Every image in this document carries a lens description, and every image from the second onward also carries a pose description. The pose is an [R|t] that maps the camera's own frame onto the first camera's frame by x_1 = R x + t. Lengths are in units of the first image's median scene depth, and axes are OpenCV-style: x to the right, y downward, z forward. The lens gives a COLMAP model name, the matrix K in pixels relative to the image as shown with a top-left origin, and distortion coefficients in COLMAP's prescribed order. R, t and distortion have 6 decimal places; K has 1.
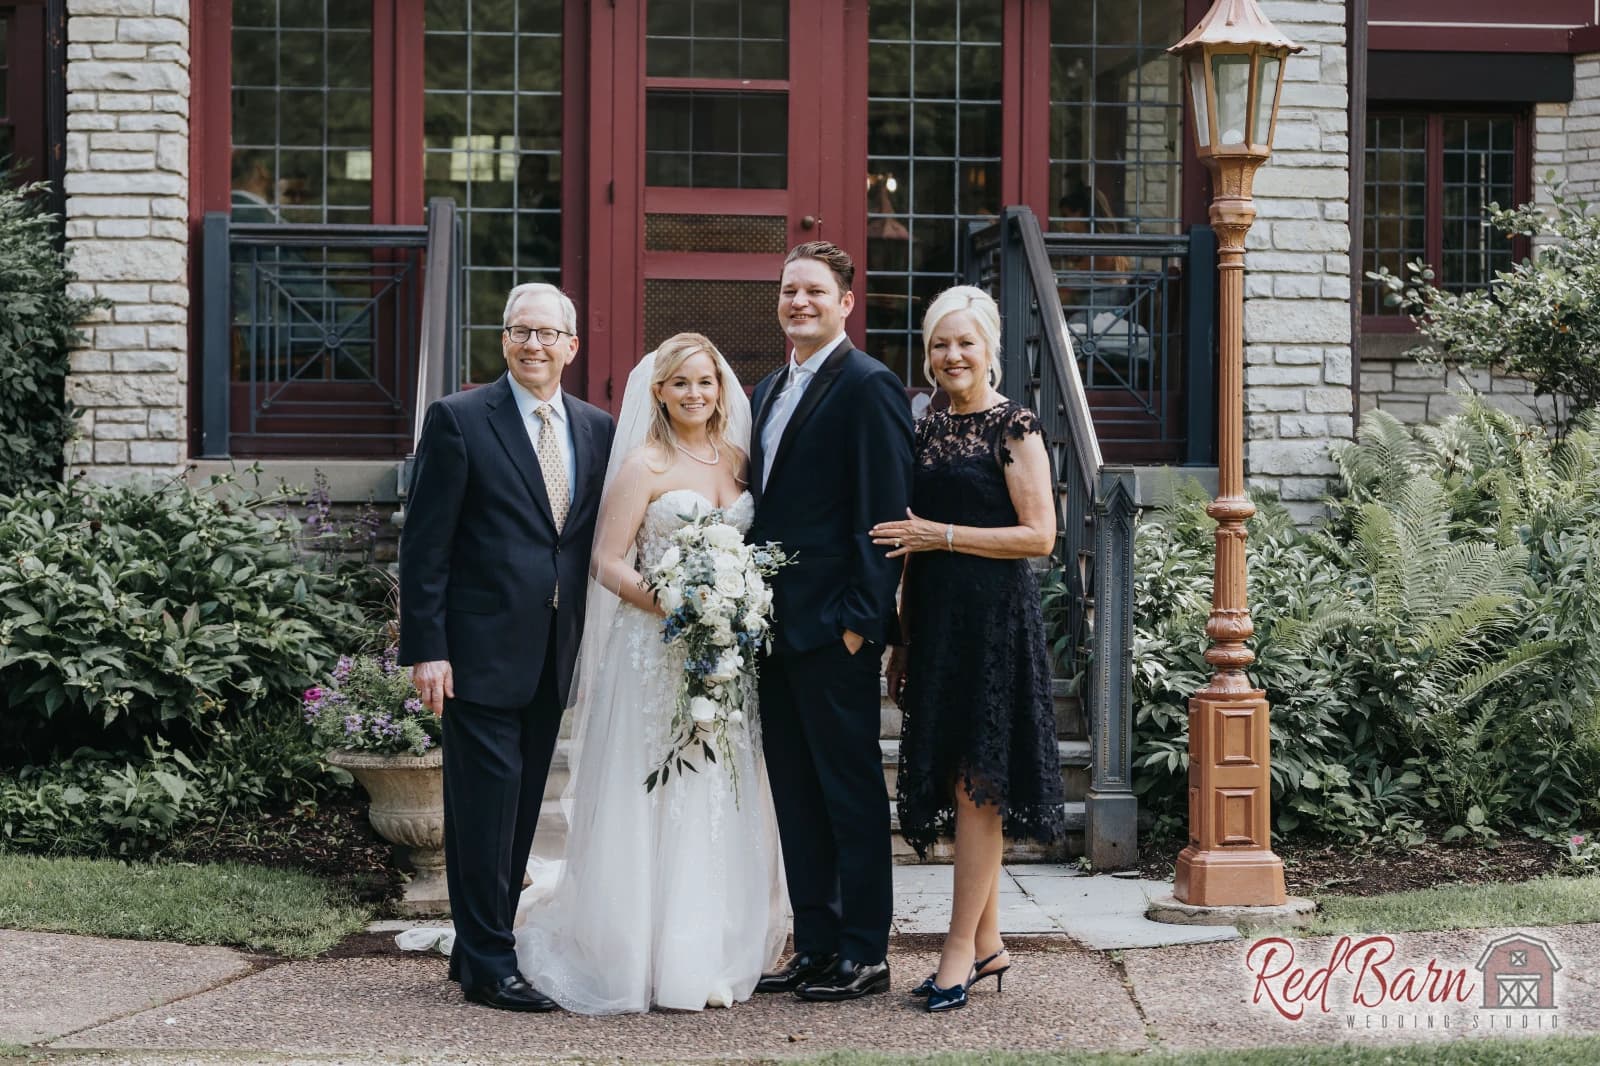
lens RADIAL K [[3385.3, 0, 754.4], [0, 3385.3, 535.3], [0, 0, 1]] dist [0.010342, -0.235192]
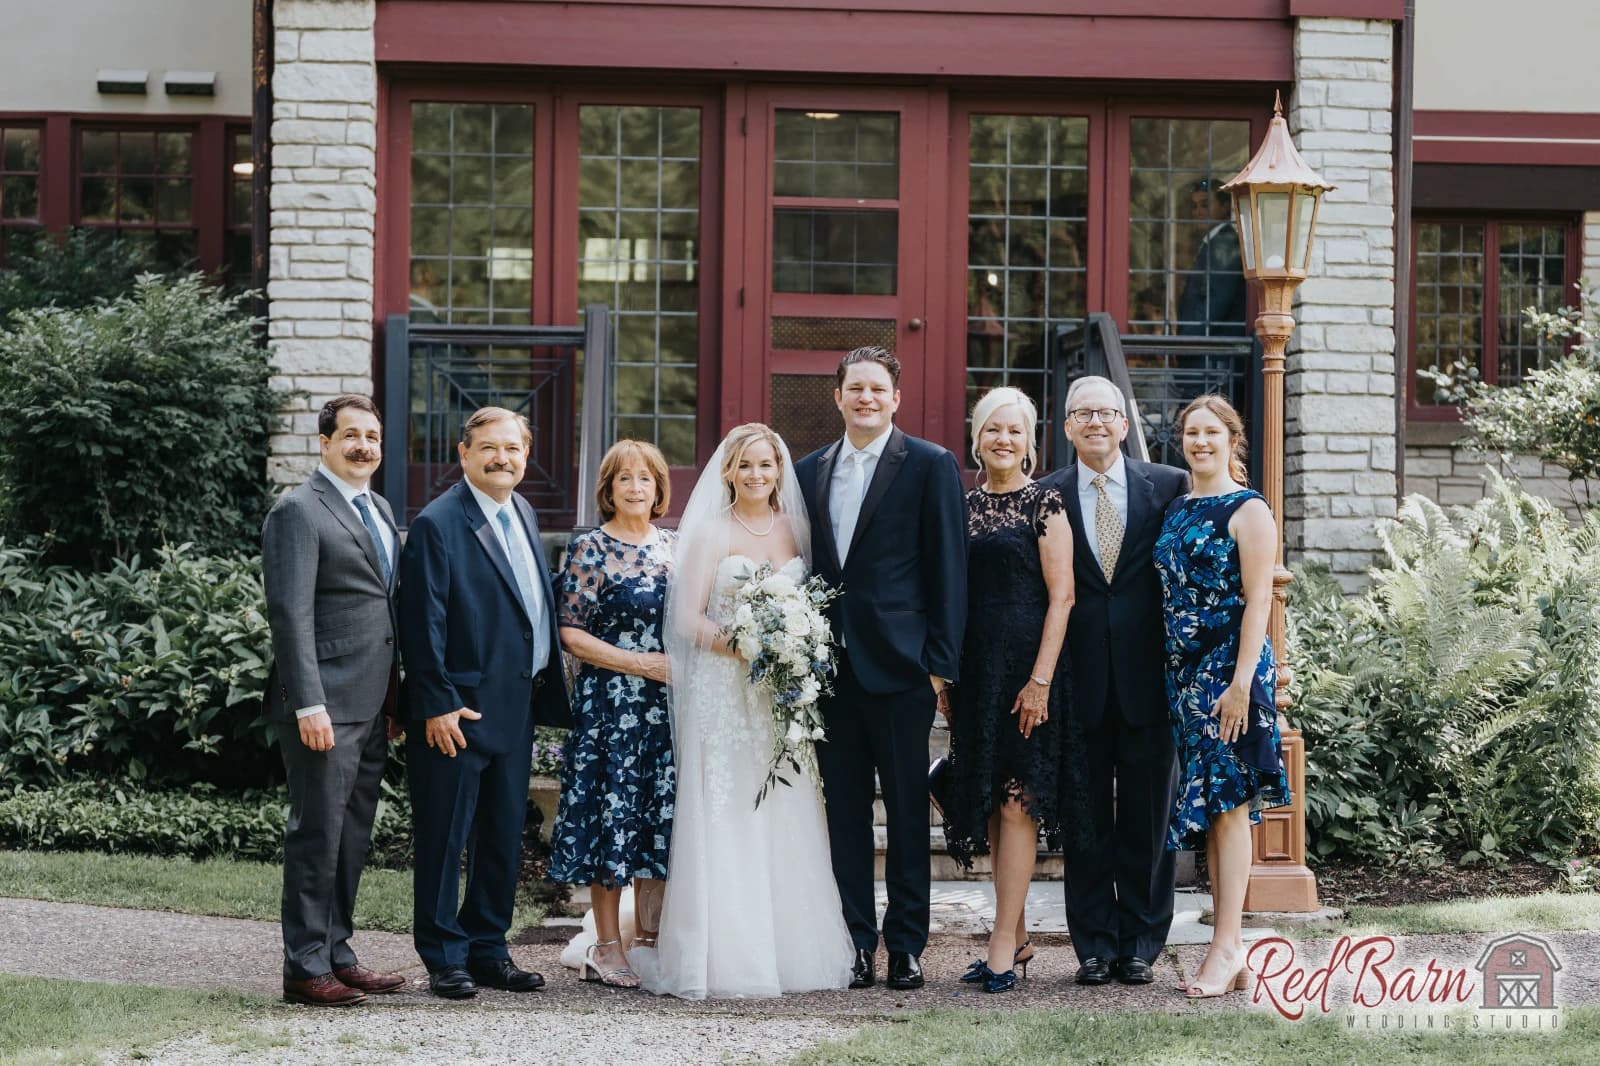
lens RADIAL K [[3385.3, 0, 754.4], [0, 3385.3, 535.3], [0, 0, 1]] dist [0.010342, -0.235192]
pose [[0.999498, 0.005698, -0.031158, -0.002476], [-0.006416, 0.999715, -0.023015, 0.004863], [0.031018, 0.023203, 0.999249, -0.142907]]
